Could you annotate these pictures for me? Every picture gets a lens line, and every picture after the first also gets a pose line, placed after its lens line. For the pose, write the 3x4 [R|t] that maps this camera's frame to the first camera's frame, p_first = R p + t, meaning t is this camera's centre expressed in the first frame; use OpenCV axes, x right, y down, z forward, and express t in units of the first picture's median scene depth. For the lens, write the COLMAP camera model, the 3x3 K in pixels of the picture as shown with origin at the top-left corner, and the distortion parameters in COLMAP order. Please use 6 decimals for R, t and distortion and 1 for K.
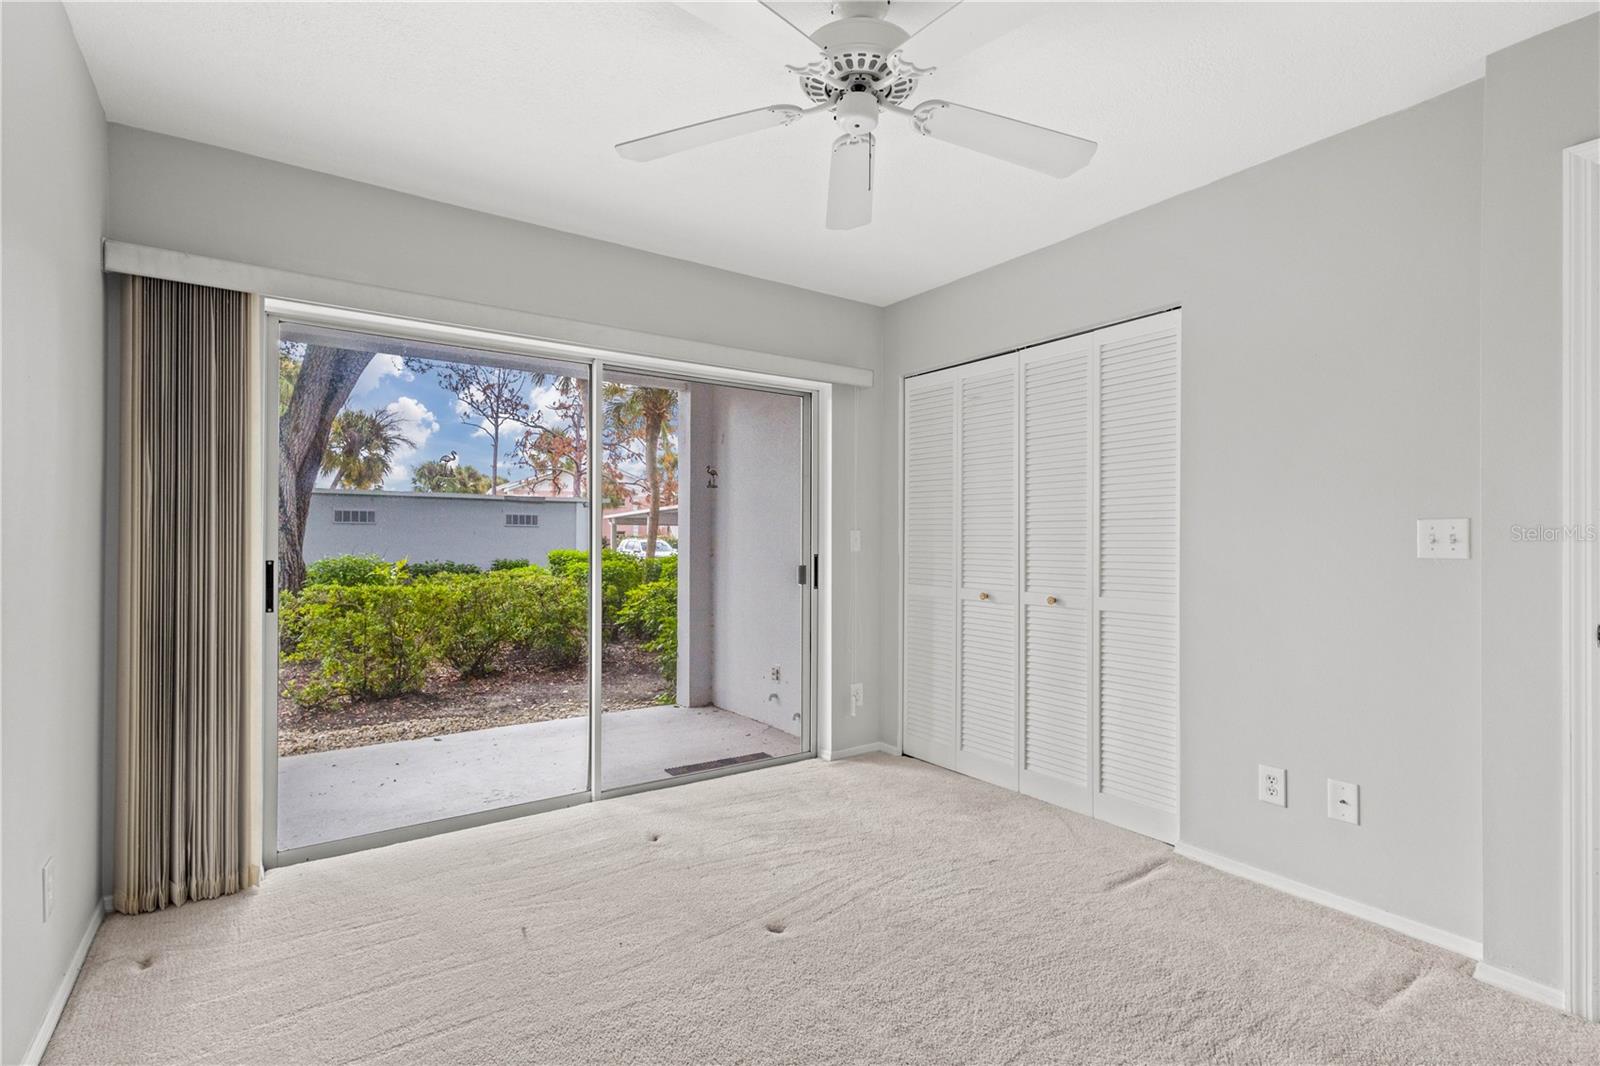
lens RADIAL K [[752.5, 0, 805.2], [0, 752.5, 534.4], [0, 0, 1]] dist [0.009407, -0.001149]
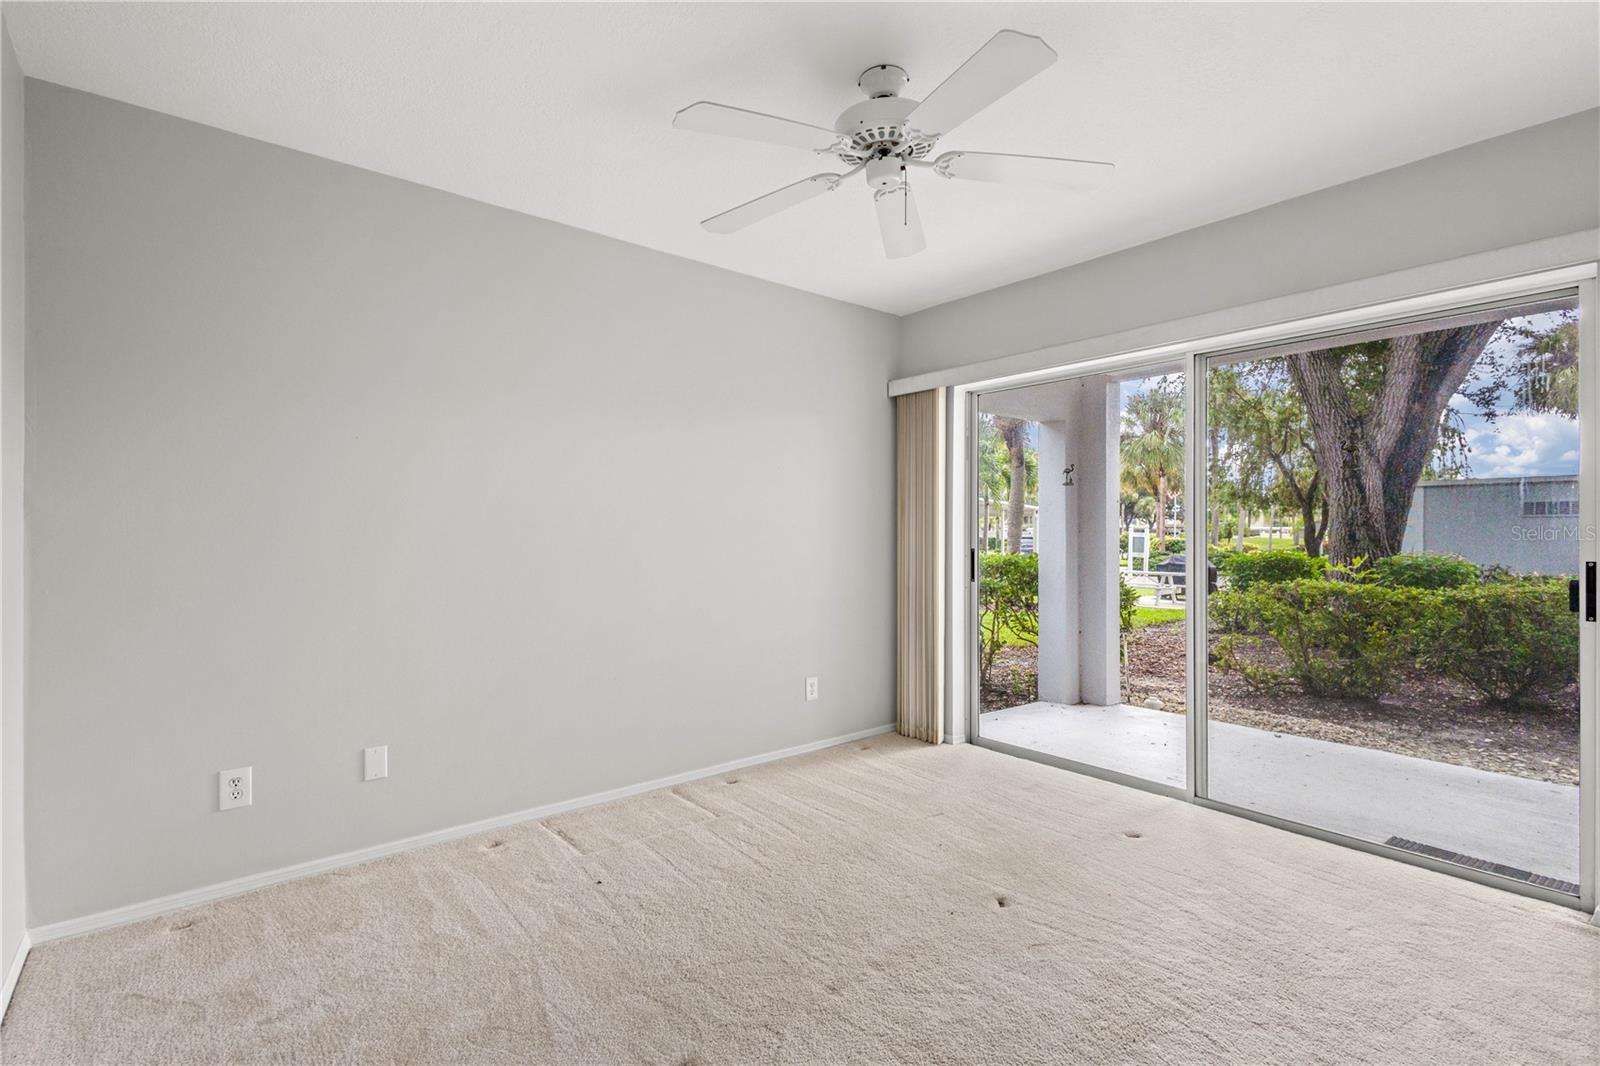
lens RADIAL K [[752.5, 0, 805.3], [0, 752.5, 534.6], [0, 0, 1]] dist [0.009407, -0.001149]
pose [[0.077151, -0.000020, -0.997019, 0.656521], [0.006482, 0.999979, 0.000482, 0.001013], [0.996998, -0.006500, 0.077149, 0.422674]]
